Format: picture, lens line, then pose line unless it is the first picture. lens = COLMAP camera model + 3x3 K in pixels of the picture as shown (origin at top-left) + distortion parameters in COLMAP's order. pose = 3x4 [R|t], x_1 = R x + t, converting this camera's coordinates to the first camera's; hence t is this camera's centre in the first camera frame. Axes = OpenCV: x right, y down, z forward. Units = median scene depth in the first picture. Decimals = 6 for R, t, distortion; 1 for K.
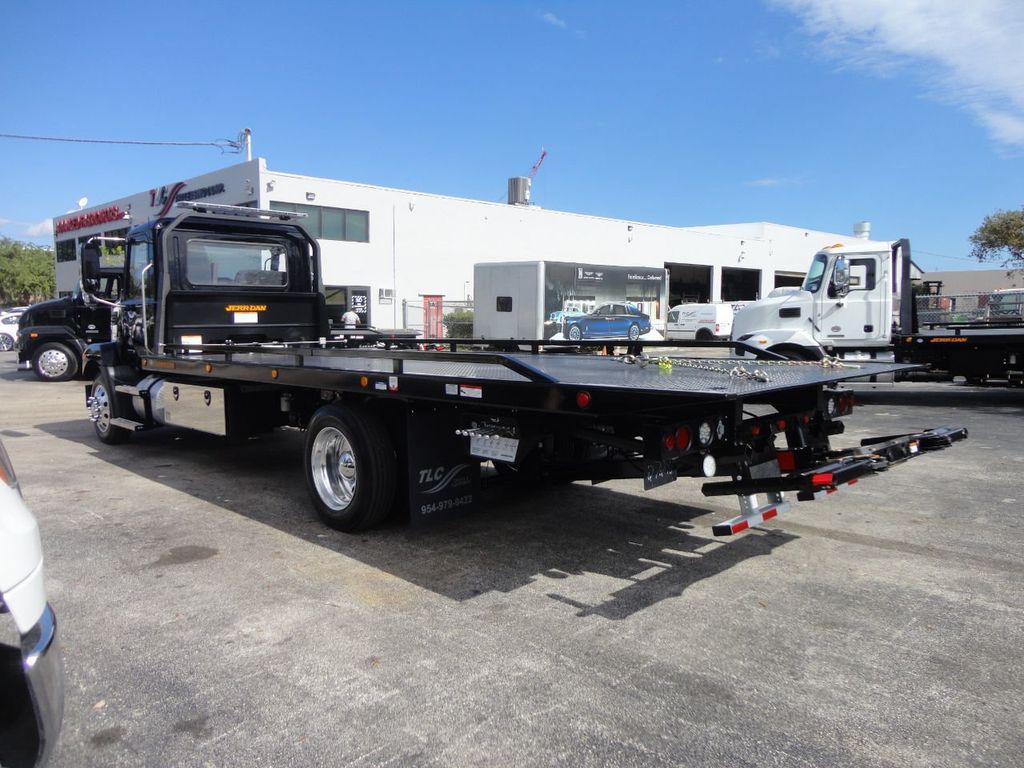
lens RADIAL K [[753.9, 0, 516.1], [0, 753.9, 379.8], [0, 0, 1]] dist [-0.004509, 0.002113]
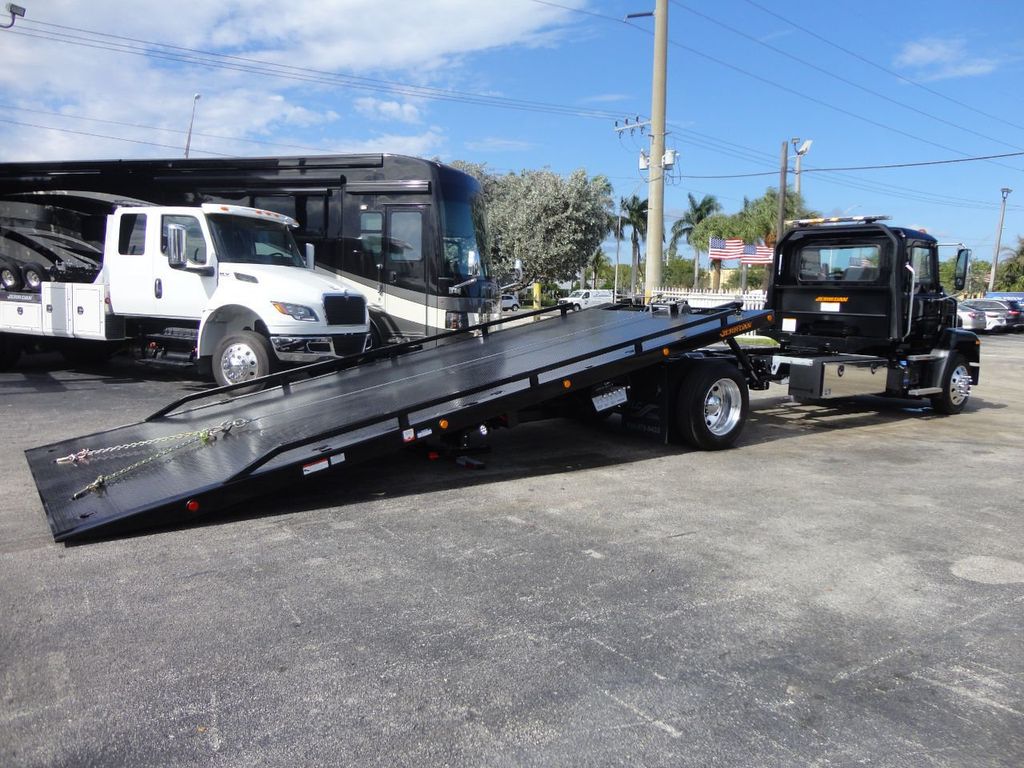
lens RADIAL K [[741.3, 0, 512.0], [0, 741.3, 384.0], [0, 0, 1]] dist [-0.007134, 0.000688]
pose [[-0.153861, 0.119954, -0.980784, 0.404634], [-0.113591, 0.983876, 0.138152, -0.028574], [0.981541, 0.132665, -0.137755, 0.296097]]
